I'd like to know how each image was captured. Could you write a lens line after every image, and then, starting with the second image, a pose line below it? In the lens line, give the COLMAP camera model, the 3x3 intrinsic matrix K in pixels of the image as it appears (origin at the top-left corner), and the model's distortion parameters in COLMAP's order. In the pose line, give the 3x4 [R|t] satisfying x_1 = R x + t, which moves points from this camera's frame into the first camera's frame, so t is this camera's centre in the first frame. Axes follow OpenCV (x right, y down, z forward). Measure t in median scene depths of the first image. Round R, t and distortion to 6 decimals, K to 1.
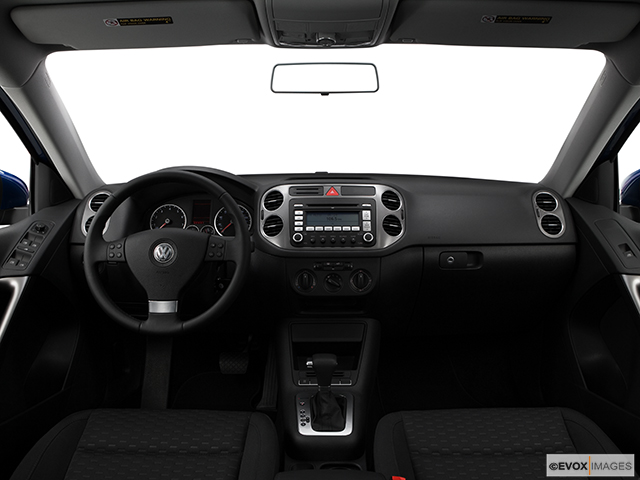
lens RADIAL K [[465.2, 0, 315.3], [0, 465.2, 237.1], [0, 0, 1]] dist [-0.182819, 0.170735]
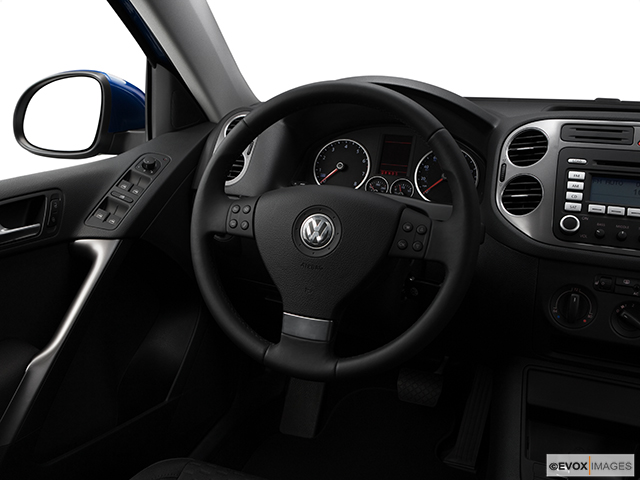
lens RADIAL K [[536.3, 0, 320.0], [0, 536.3, 240.0], [0, 0, 1]] dist [-0.056038, 0.008776]
pose [[0.922636, 0.128717, -0.363558, -0.077916], [-0.082809, 0.986793, 0.139218, -0.040327], [0.376677, -0.098341, 0.921110, 0.345645]]
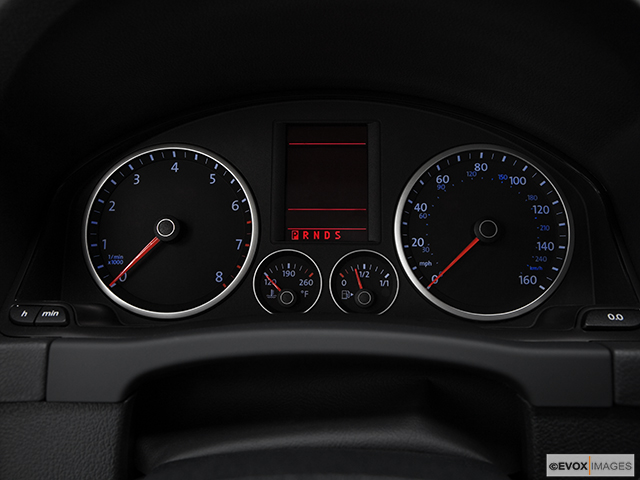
lens RADIAL K [[613.5, 0, 320.0], [0, 613.5, 240.0], [0, 0, 1]] dist [-0.113628, 0.006818]
pose [[0.999306, -0.000226, -0.037244, -0.282511], [0.004574, 0.993157, 0.116701, -0.071768], [0.036963, -0.116791, 0.992468, 0.843935]]
